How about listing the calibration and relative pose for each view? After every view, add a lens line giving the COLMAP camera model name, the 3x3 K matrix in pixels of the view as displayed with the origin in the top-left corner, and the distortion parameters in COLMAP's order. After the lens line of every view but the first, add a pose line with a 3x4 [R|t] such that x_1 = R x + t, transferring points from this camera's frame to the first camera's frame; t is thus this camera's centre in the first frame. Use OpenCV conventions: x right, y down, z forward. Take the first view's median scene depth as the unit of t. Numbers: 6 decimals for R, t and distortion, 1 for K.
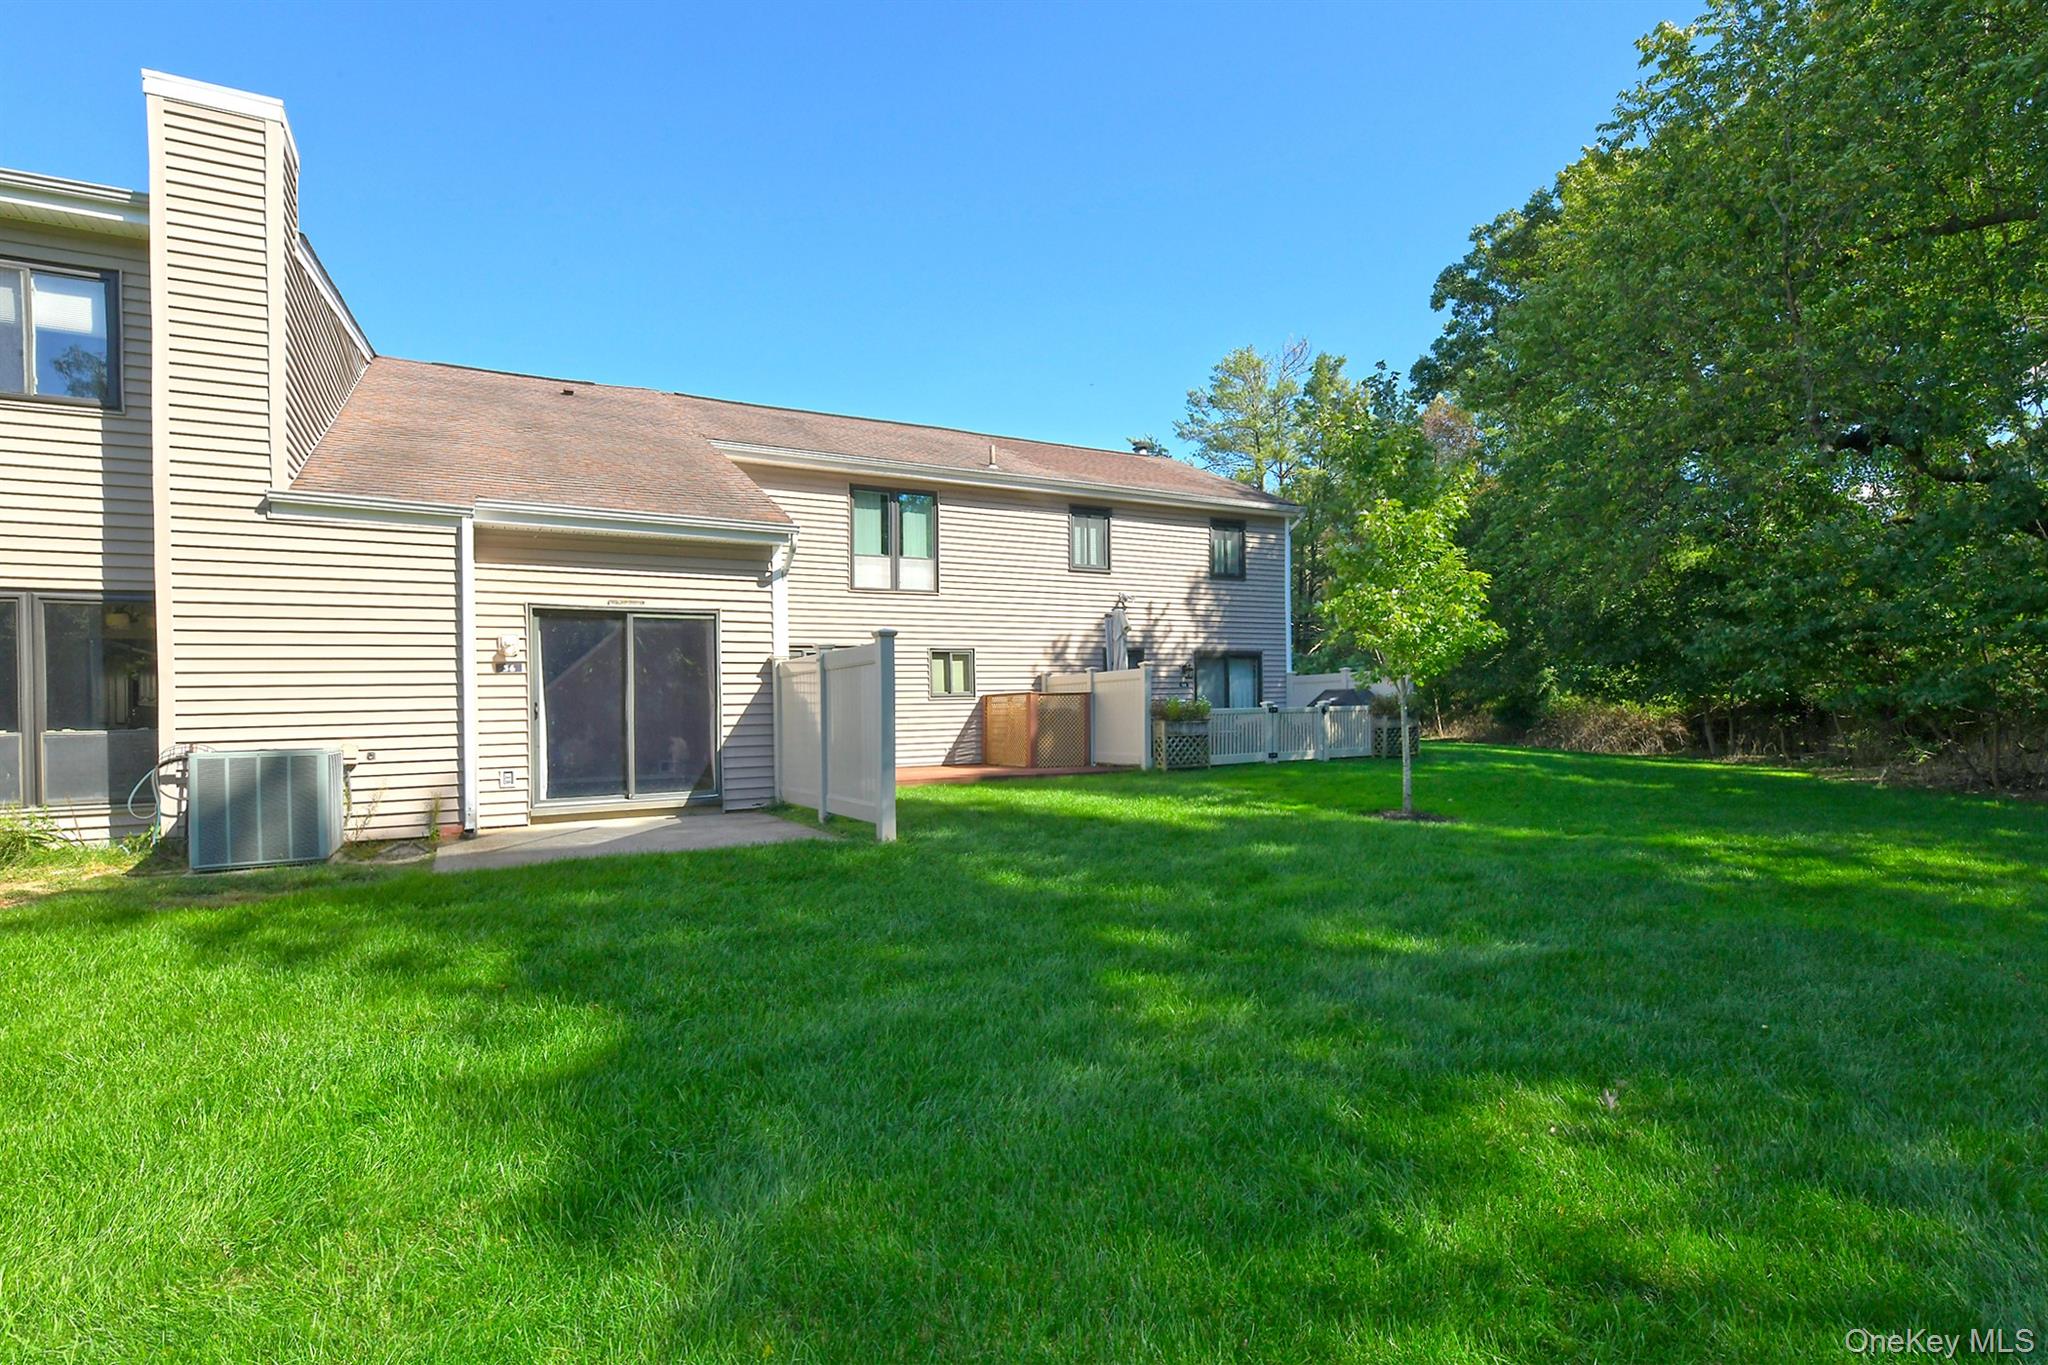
lens RADIAL K [[1017.5, 0, 1024.7], [0, 1017.5, 686.4], [0, 0, 1]] dist [-0.000637, -0.000096]
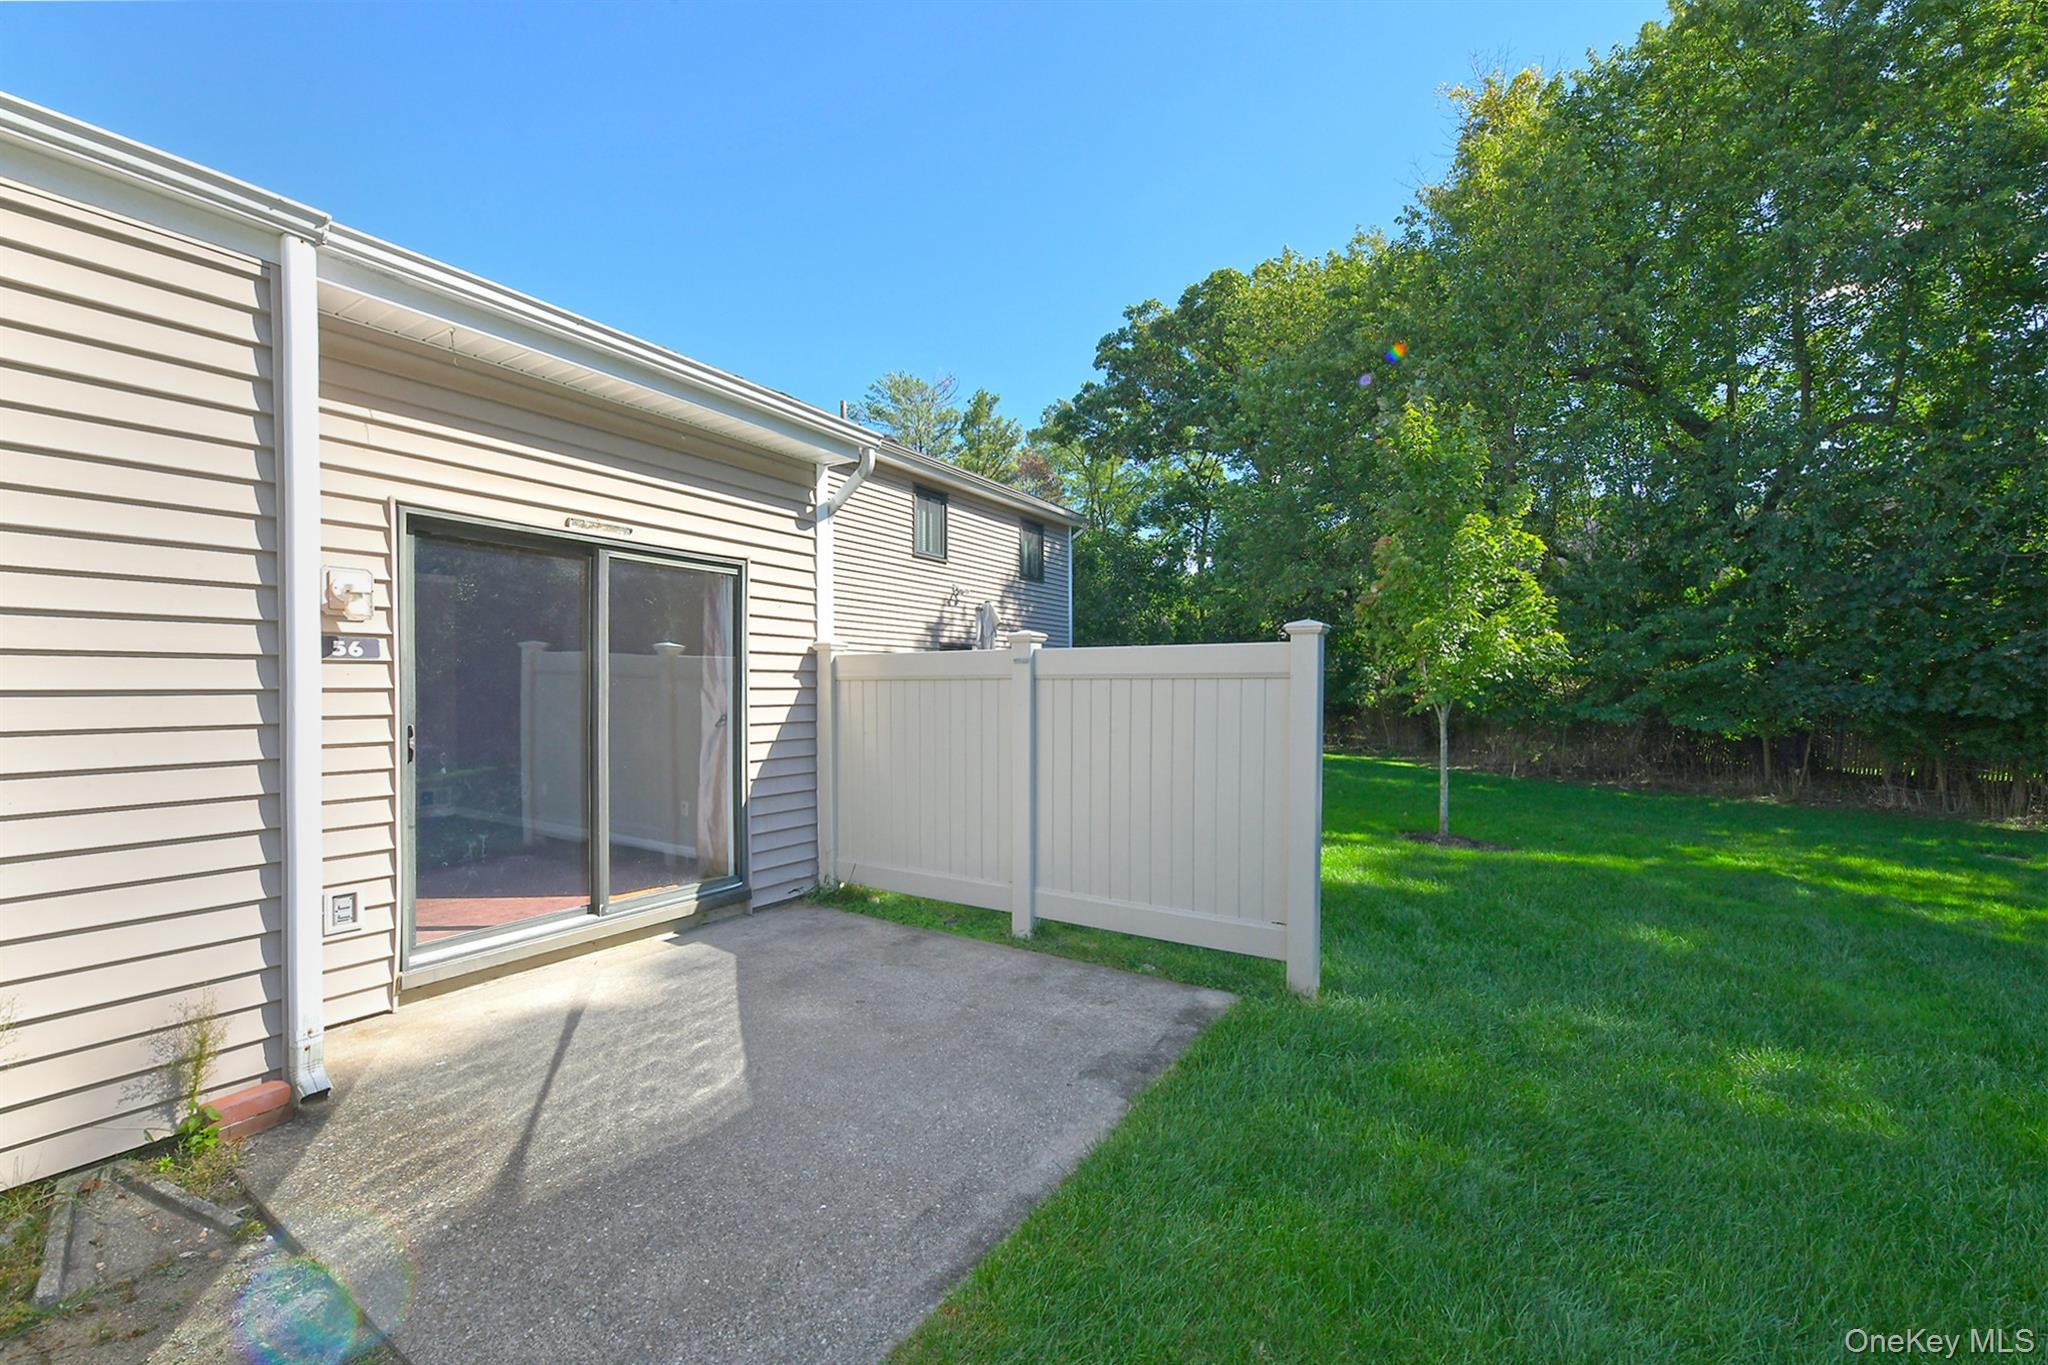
lens RADIAL K [[835.7, 0, 1022.3], [0, 835.7, 689.0], [0, 0, 1]] dist [-0.003100, 0.000124]
pose [[0.879412, 0.024977, 0.475406, -0.376303], [-0.035373, 0.999291, 0.012932, -0.013721], [-0.474746, -0.028189, 0.879672, 0.498001]]
